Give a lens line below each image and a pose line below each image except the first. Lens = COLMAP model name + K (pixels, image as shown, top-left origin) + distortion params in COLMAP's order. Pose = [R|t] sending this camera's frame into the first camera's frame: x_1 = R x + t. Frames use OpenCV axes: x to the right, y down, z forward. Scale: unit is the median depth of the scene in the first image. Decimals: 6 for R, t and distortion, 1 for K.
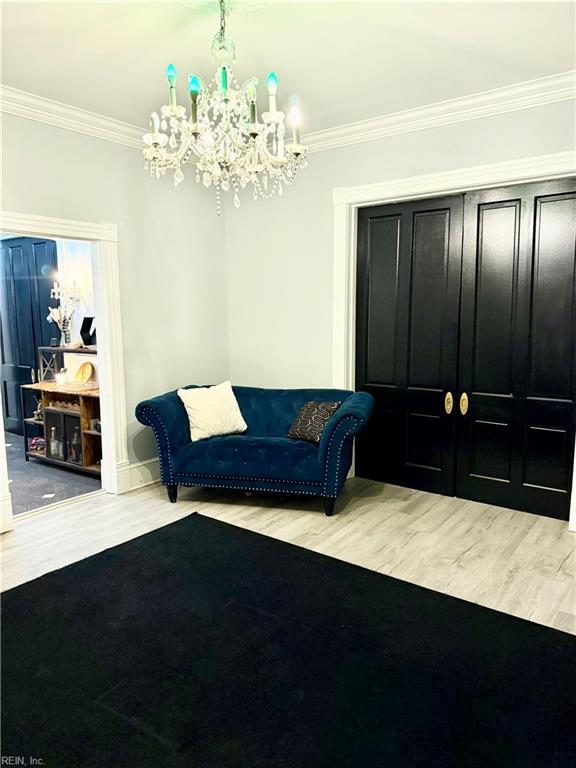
lens RADIAL K [[555.4, 0, 290.7], [0, 555.4, 388.9], [0, 0, 1]] dist [0.009541, -0.025909]
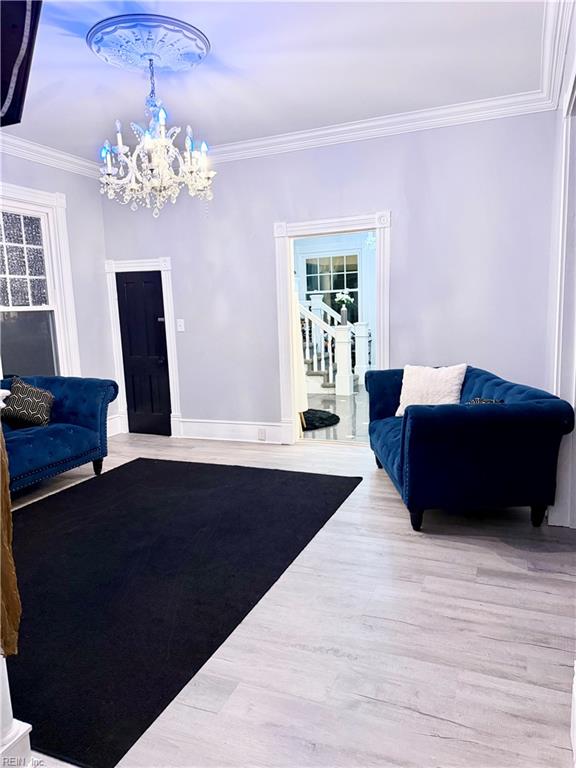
lens RADIAL K [[555.4, 0, 290.9], [0, 555.4, 376.4], [0, 0, 1]] dist [0.009541, -0.025909]
pose [[0.246801, 0.138693, -0.959090, 0.843563], [-0.112439, 0.987119, 0.113813, -0.085382], [0.962521, 0.079750, 0.259216, 0.590182]]
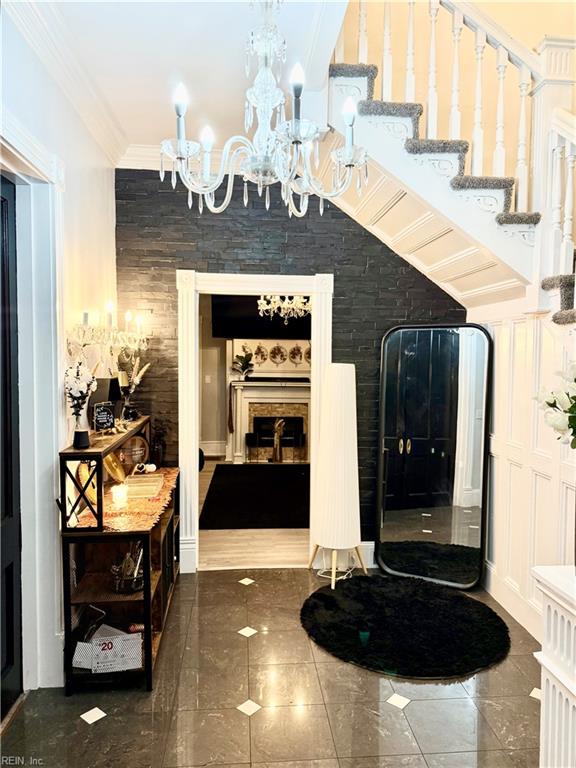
lens RADIAL K [[555.4, 0, 288.8], [0, 555.4, 381.9], [0, 0, 1]] dist [0.009541, -0.025909]
pose [[-0.661875, -0.040344, 0.748528, -1.282680], [0.106528, 0.983354, 0.147197, -0.276739], [-0.742006, 0.177165, -0.646560, 1.661689]]
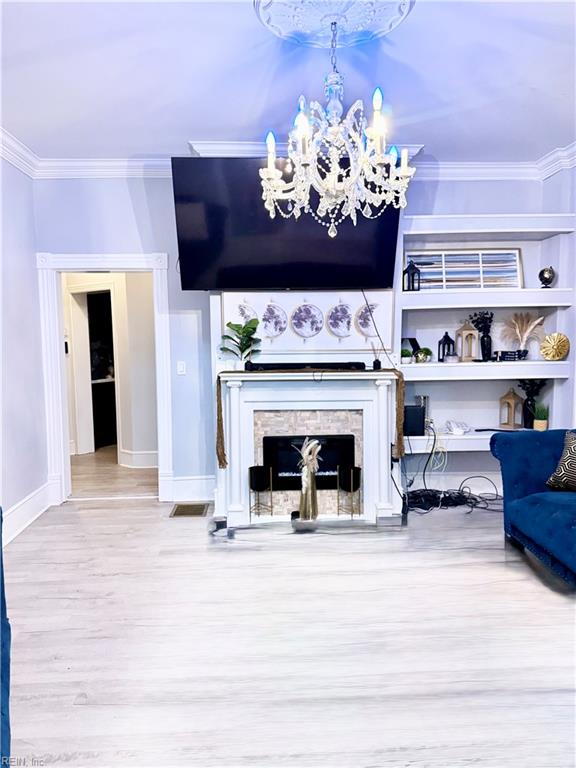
lens RADIAL K [[555.4, 0, 287.0], [0, 555.4, 383.0], [0, 0, 1]] dist [0.009541, -0.025909]
pose [[-0.635945, -0.060527, 0.769357, -0.543342], [0.130673, 0.974079, 0.184646, -0.164742], [-0.760591, 0.217959, -0.611551, 1.072676]]
